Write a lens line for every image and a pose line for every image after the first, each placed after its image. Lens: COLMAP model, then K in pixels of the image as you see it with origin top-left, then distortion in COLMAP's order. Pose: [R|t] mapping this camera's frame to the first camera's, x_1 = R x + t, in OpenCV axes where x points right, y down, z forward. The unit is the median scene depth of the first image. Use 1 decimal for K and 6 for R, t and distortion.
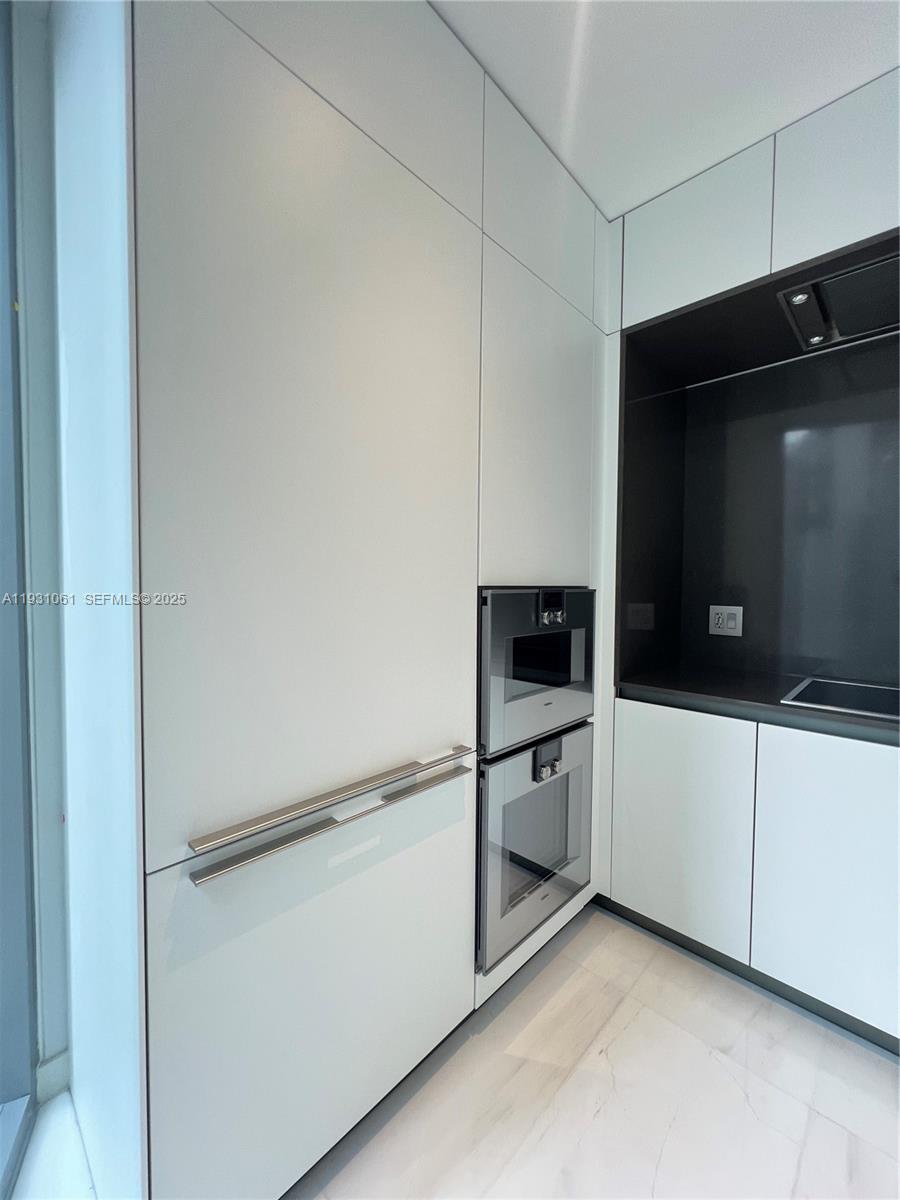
lens RADIAL K [[482.3, 0, 443.7], [0, 482.3, 600.0], [0, 0, 1]] dist [-0.002467, -0.000223]
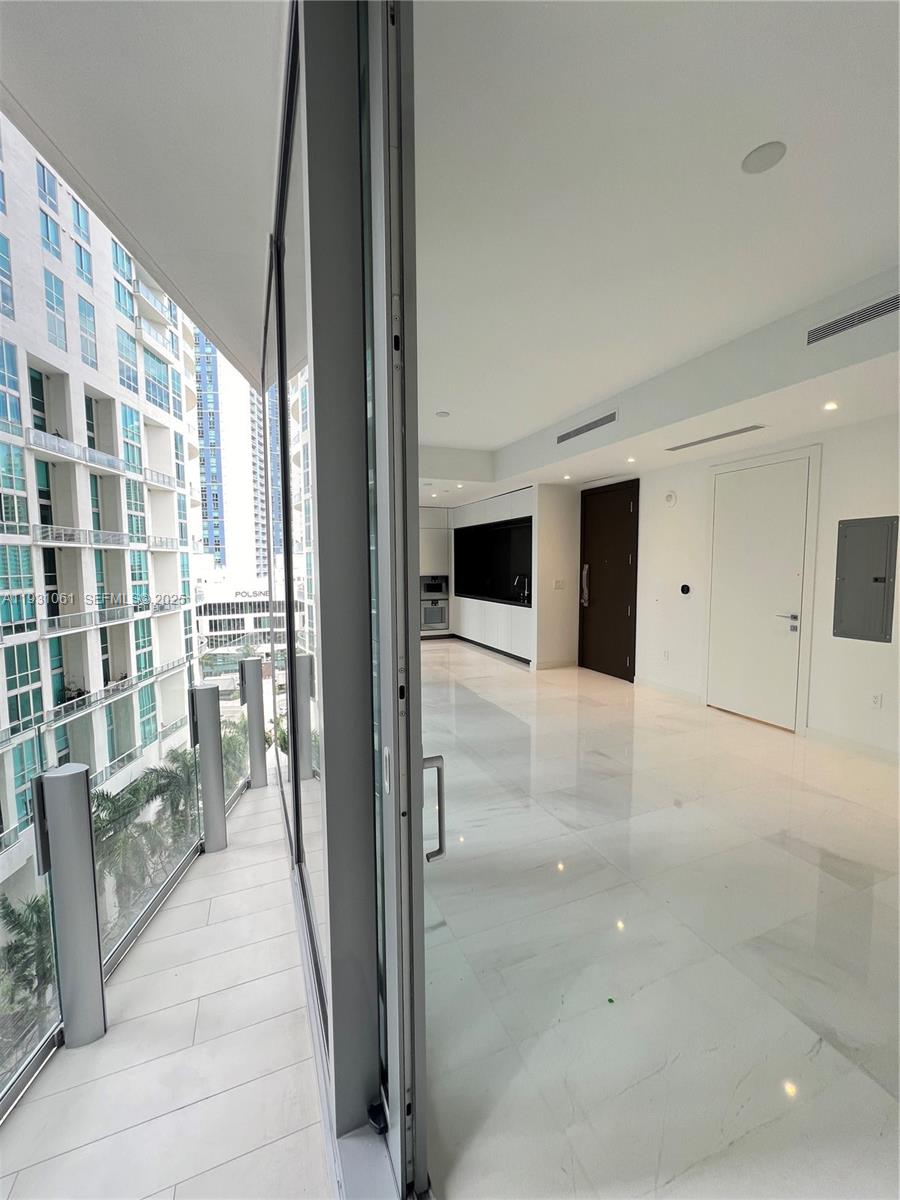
lens RADIAL K [[482.3, 0, 443.7], [0, 482.3, 600.0], [0, 0, 1]] dist [-0.002467, -0.000223]
pose [[0.913849, 0.018761, -0.405619, 2.824497], [-0.001447, 0.999076, 0.042950, 0.015453], [0.406050, -0.038662, 0.913032, -4.608539]]
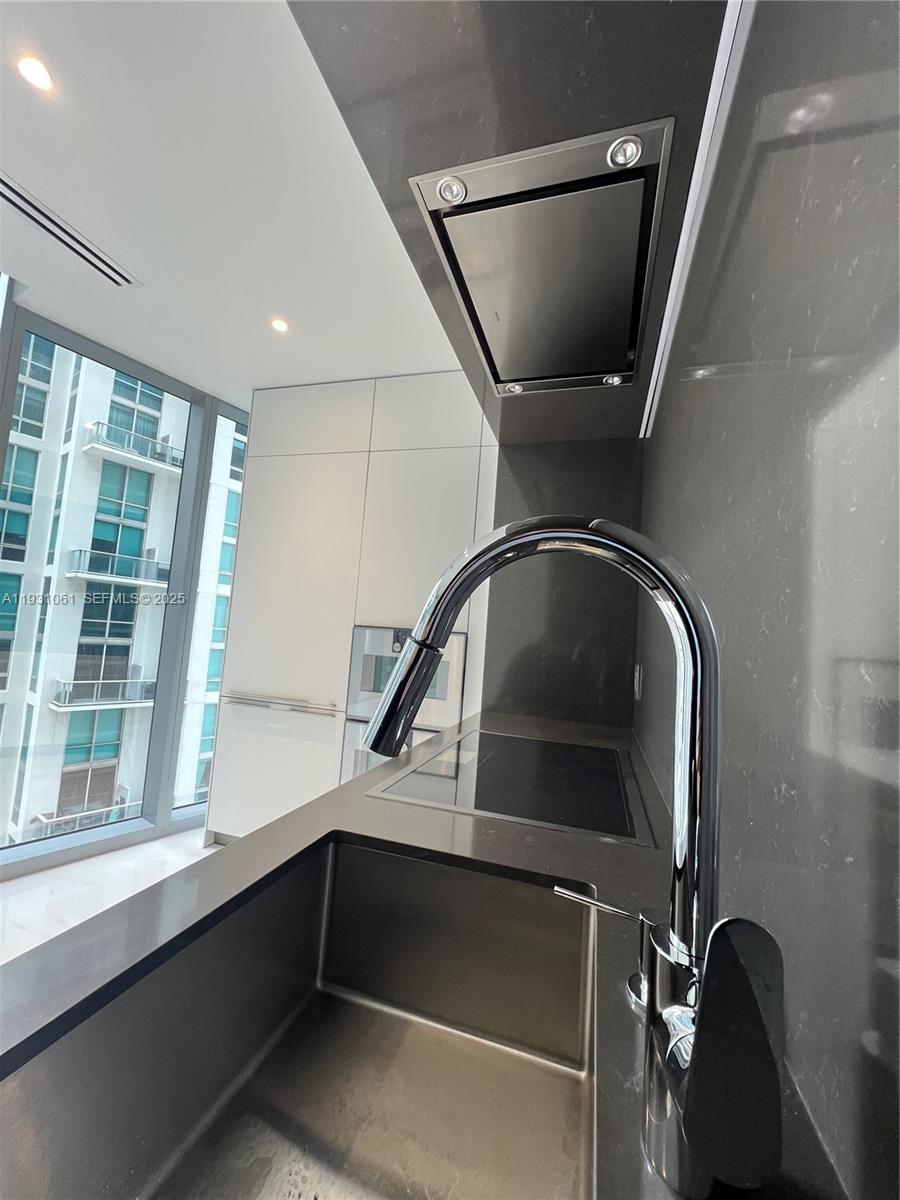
lens RADIAL K [[478.6, 0, 450.0], [0, 478.6, 600.0], [0, 0, 1]] dist [-0.006598, -0.000226]
pose [[0.455927, -0.045381, -0.888859, 1.650074], [-0.104082, 0.989128, -0.103887, 0.026170], [0.883910, 0.139879, 0.446247, 0.399091]]
